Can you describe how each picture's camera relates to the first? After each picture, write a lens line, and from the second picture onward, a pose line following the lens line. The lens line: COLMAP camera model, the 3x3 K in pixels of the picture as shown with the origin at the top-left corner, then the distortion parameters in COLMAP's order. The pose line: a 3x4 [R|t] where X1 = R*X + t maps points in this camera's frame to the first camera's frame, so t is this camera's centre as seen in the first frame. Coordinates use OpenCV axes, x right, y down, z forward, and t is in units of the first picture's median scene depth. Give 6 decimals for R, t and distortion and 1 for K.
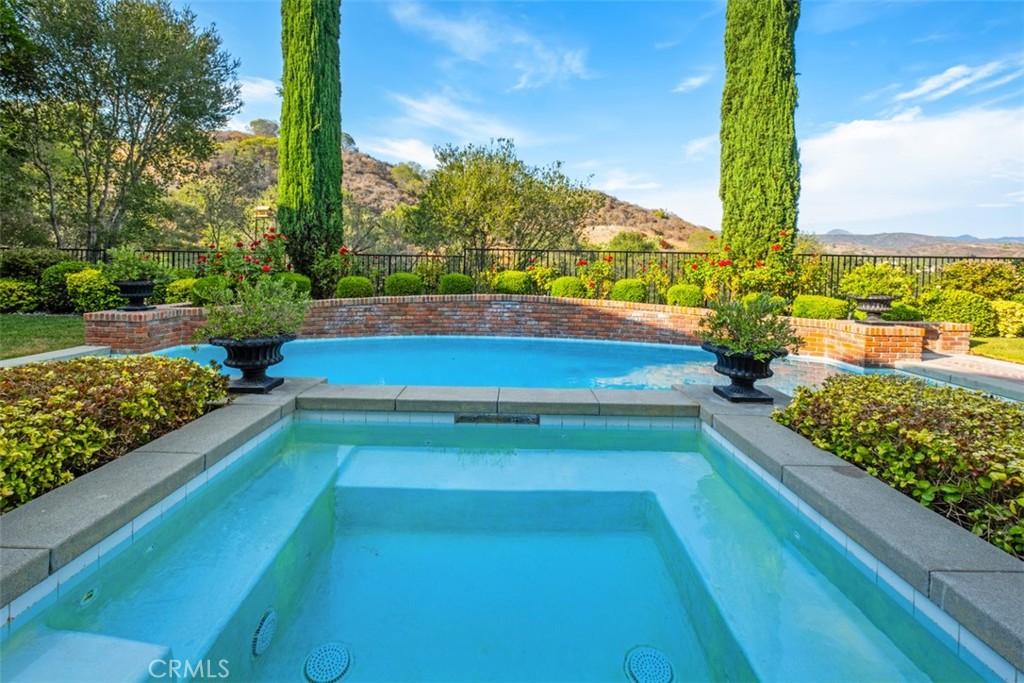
lens RADIAL K [[446.1, 0, 476.0], [0, 446.1, 274.7], [0, 0, 1]] dist [-0.023952, -0.001663]
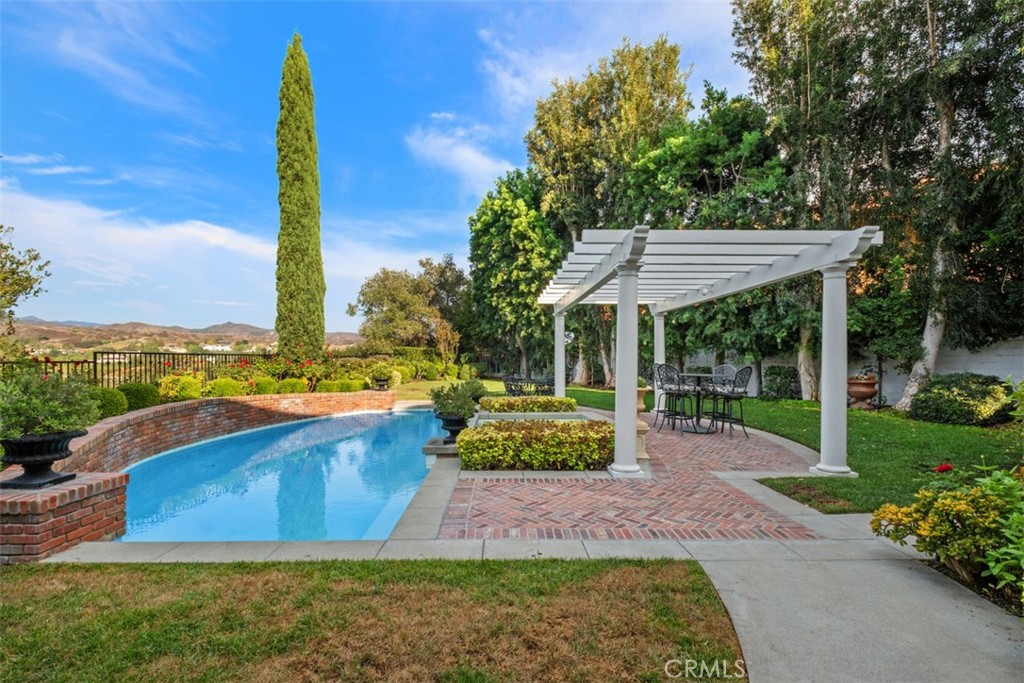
lens RADIAL K [[469.9, 0, 501.8], [0, 469.9, 357.8], [0, 0, 1]] dist [-0.007834, -0.000642]
pose [[-0.034239, -0.013778, 0.999319, -1.090432], [0.015505, 0.999777, 0.014316, -0.059071], [-0.999293, 0.015985, -0.034018, 0.363299]]
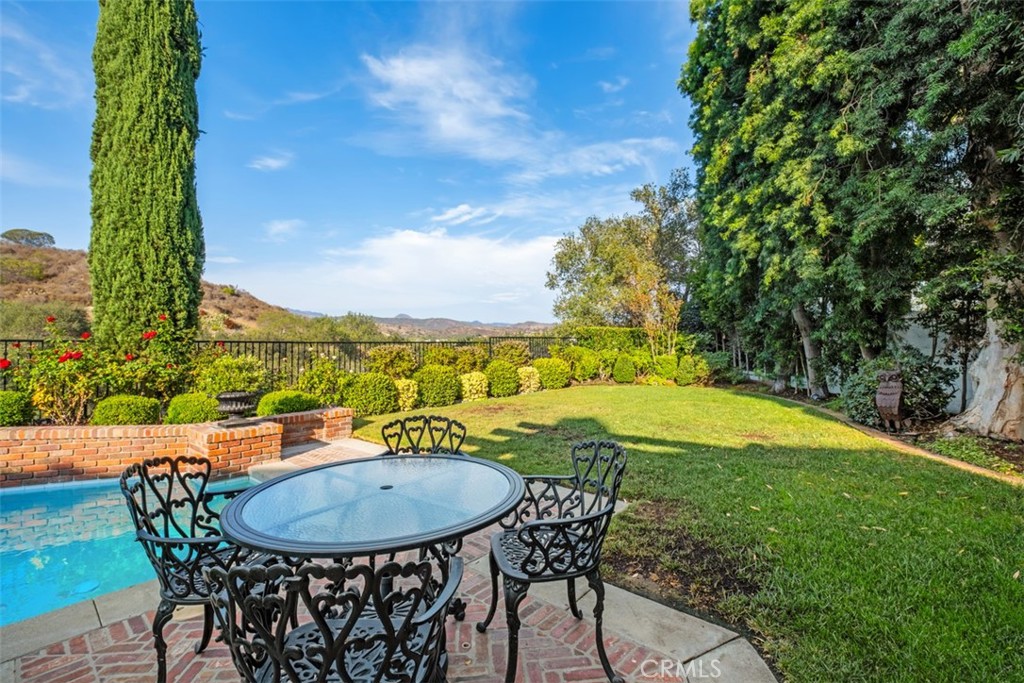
lens RADIAL K [[446.1, 0, 493.0], [0, 446.1, 332.0], [0, 0, 1]] dist [-0.023952, -0.001663]
pose [[0.625084, 0.006548, 0.780530, 0.437649], [0.032350, 0.998888, -0.034287, -0.019574], [-0.779887, 0.046683, 0.624178, 0.038424]]
